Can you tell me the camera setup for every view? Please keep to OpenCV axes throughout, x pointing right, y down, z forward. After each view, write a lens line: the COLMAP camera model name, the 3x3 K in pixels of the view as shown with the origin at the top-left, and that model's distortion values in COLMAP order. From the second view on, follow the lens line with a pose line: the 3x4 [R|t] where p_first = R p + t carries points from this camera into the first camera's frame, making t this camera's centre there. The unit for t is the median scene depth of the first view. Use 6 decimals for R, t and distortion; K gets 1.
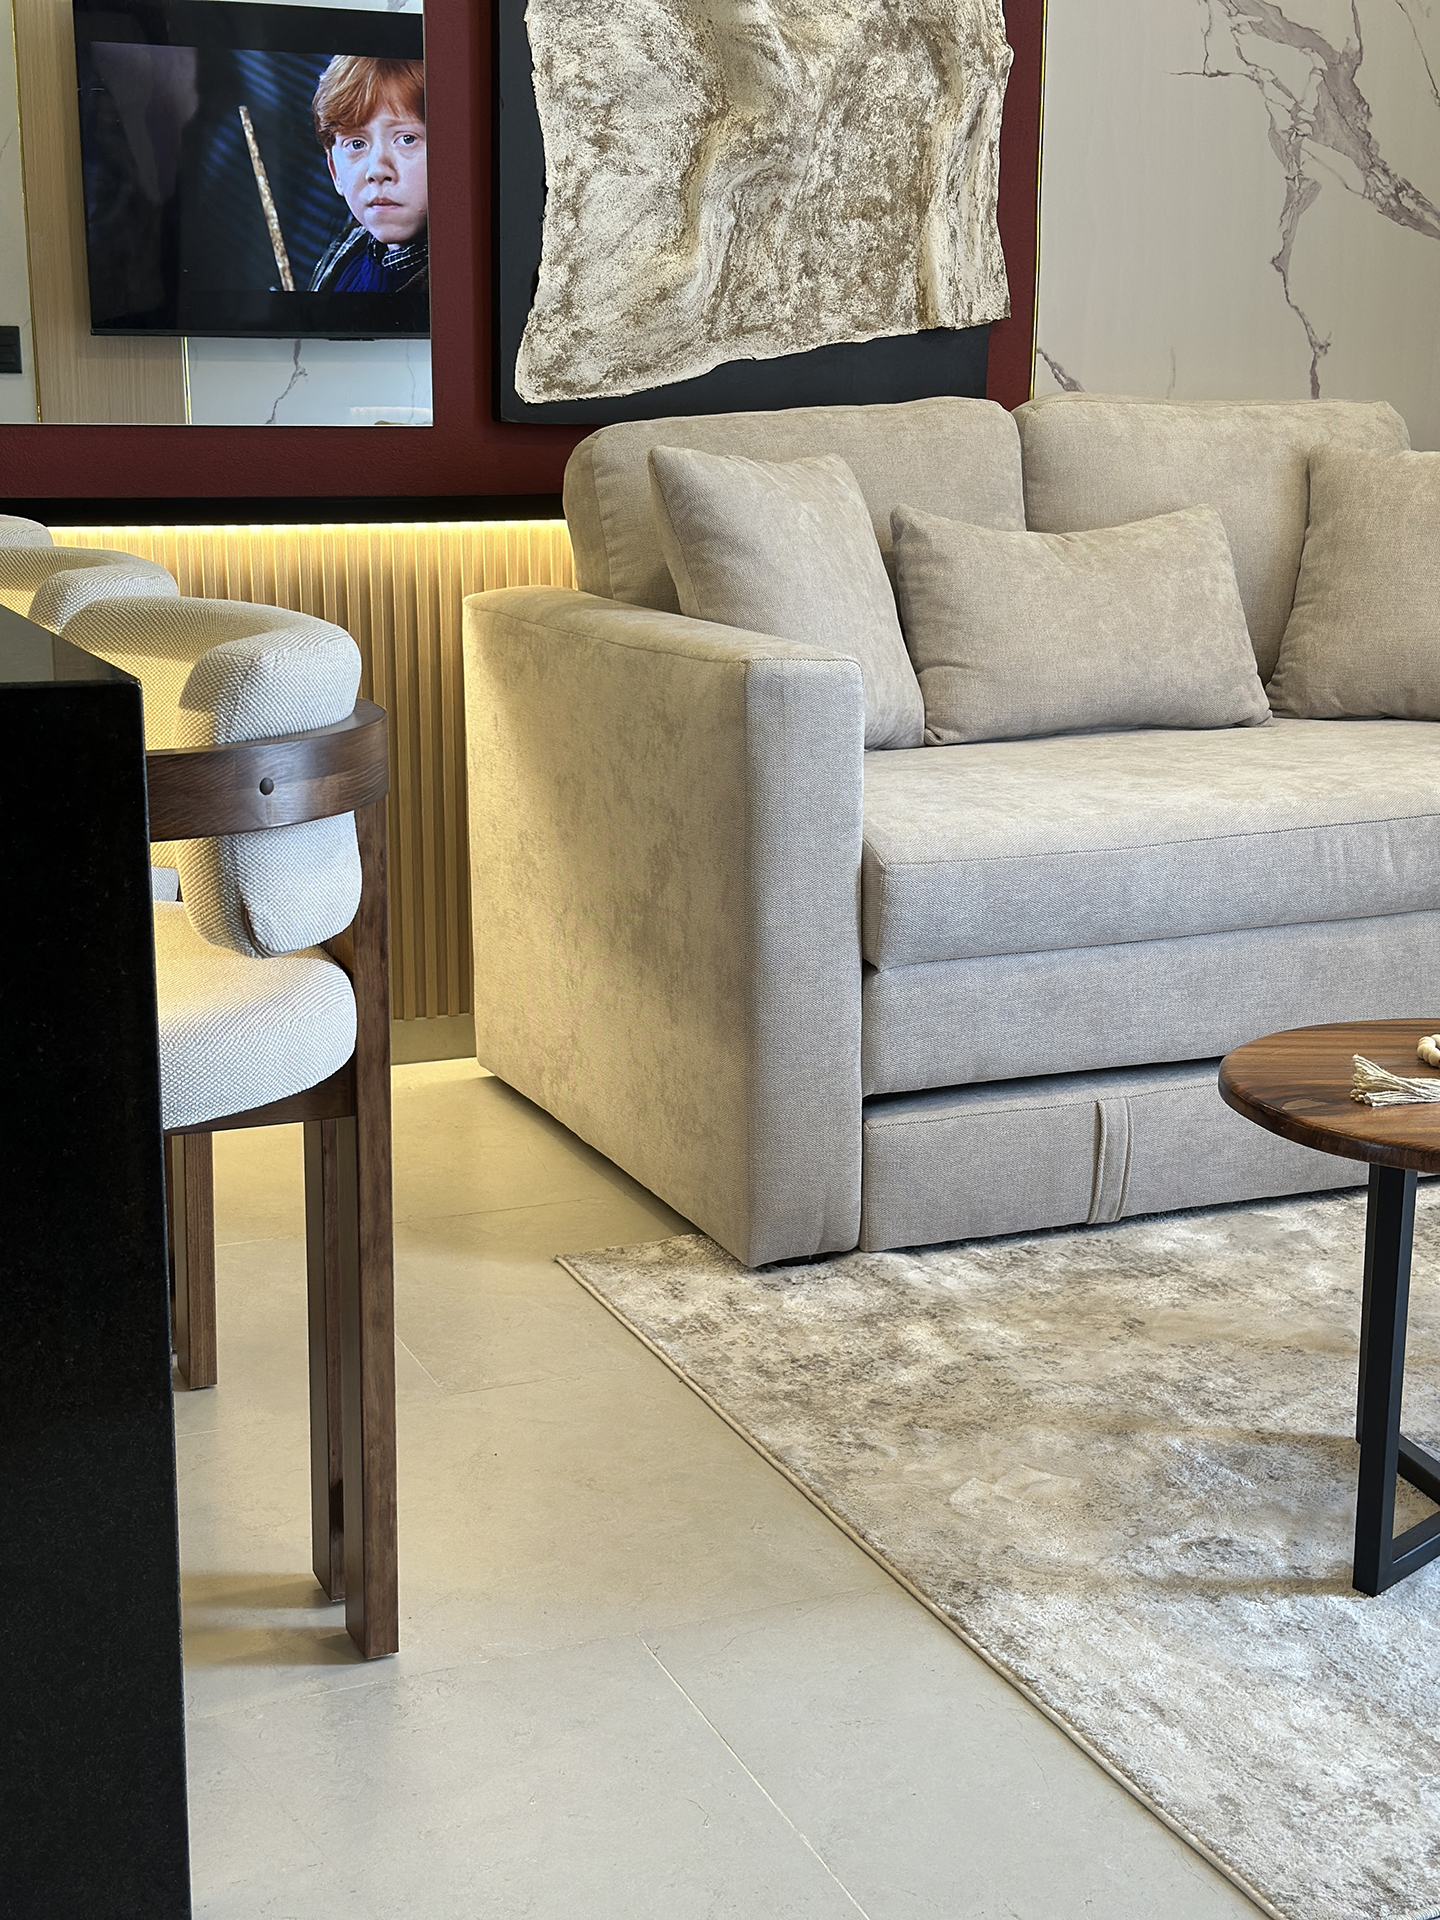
lens RADIAL K [[2695.0, 0, 724.1], [0, 2695.0, 959.4], [0, 0, 1]] dist [0.119596, 0.000000]
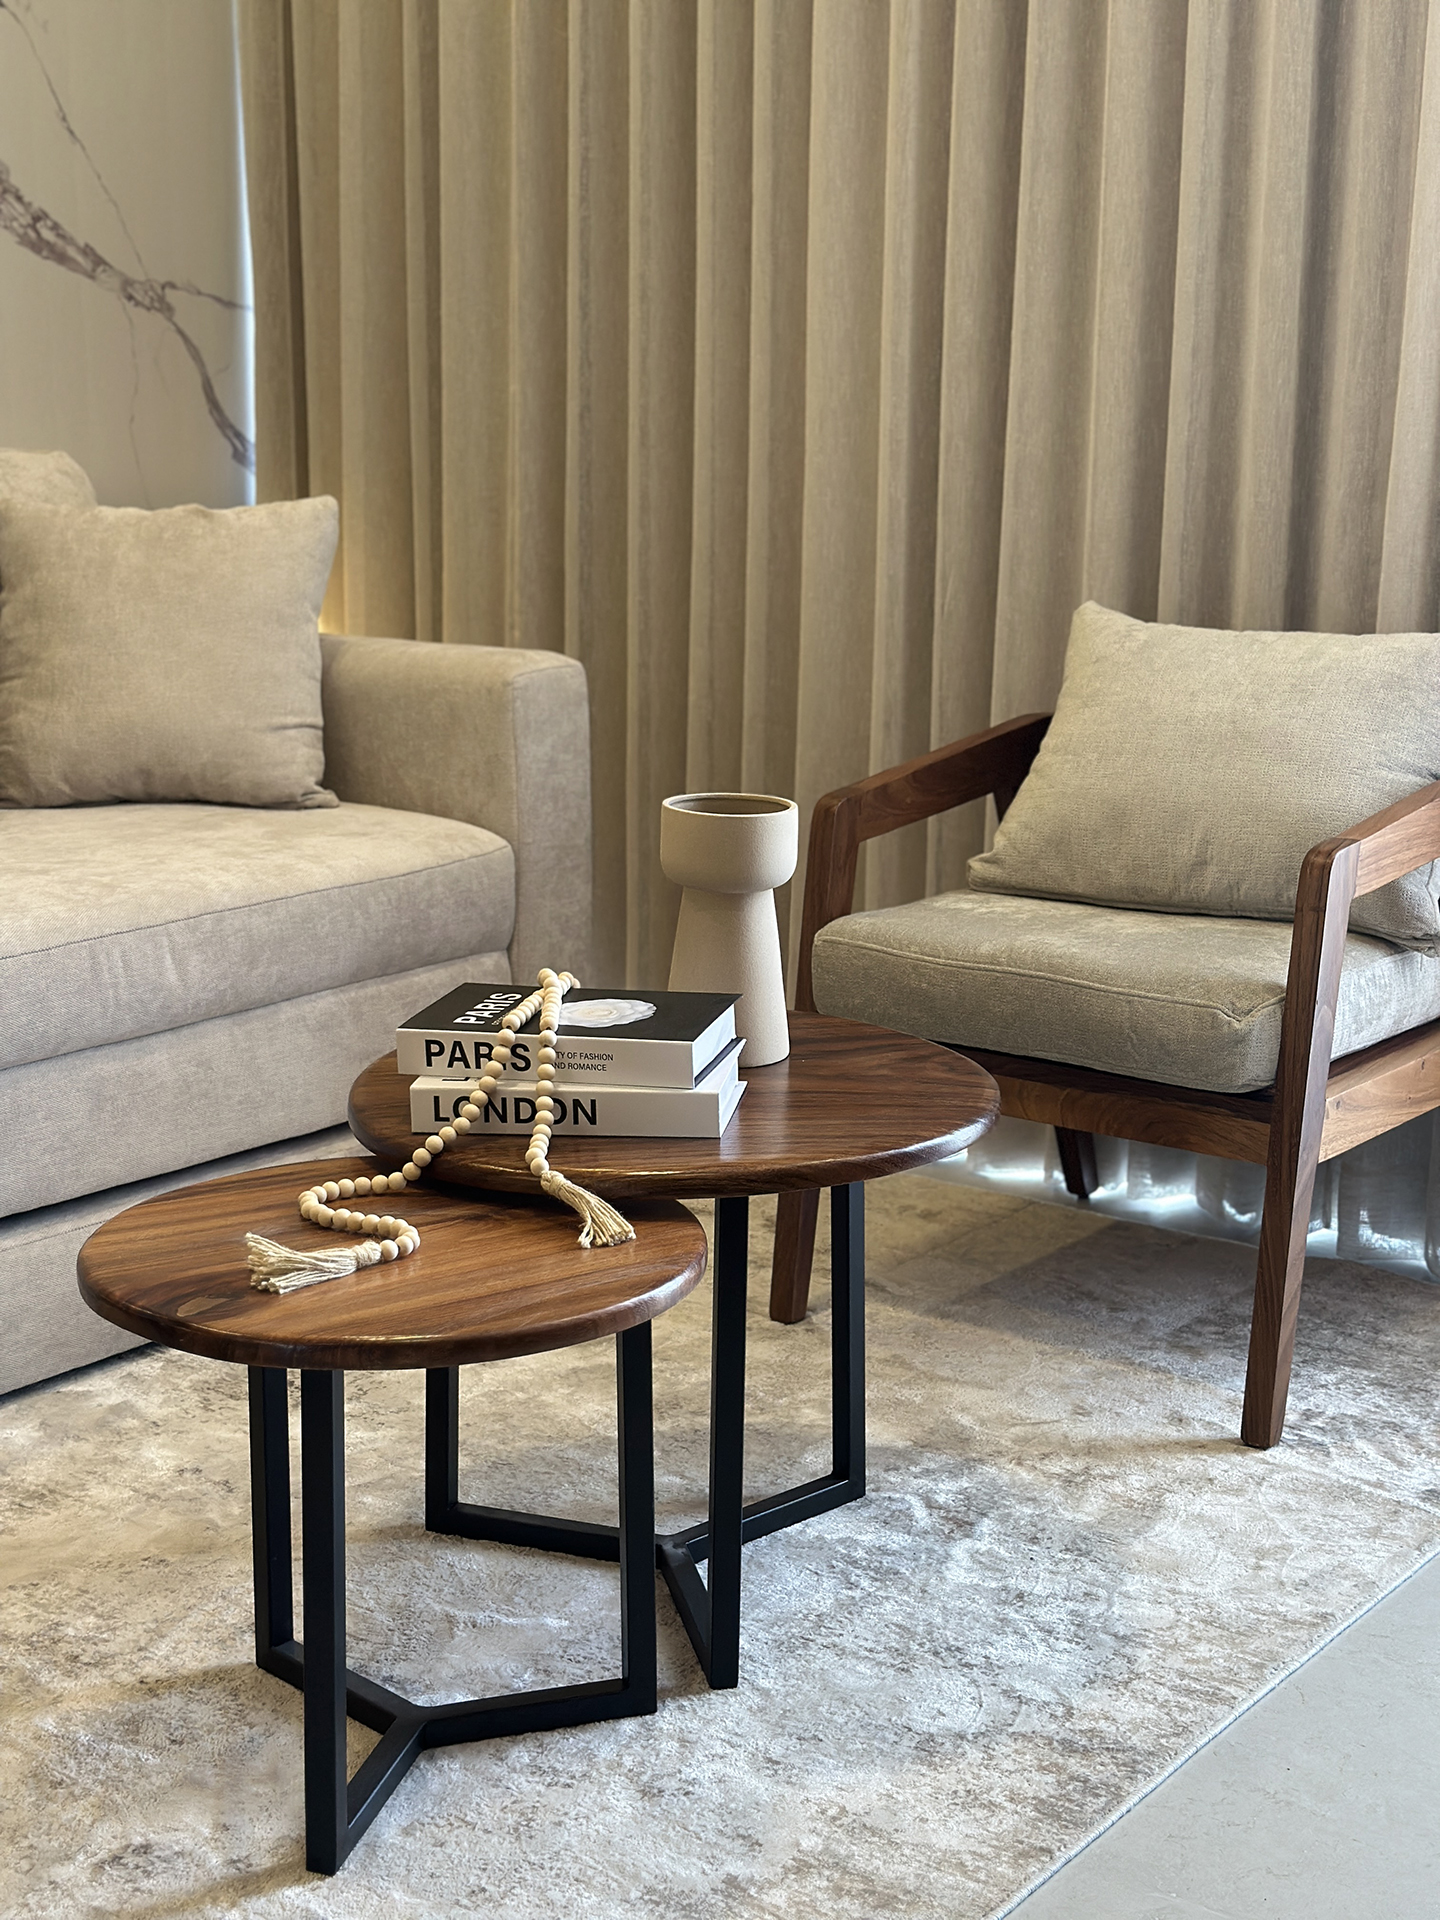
lens RADIAL K [[2695.0, 0, 714.5], [0, 2695.0, 958.1], [0, 0, 1]] dist [0.119596, 0.000000]
pose [[0.871523, -0.099329, 0.480188, -0.030452], [0.106347, 0.994249, 0.012650, -0.038106], [-0.478683, 0.040041, 0.877074, 0.161941]]
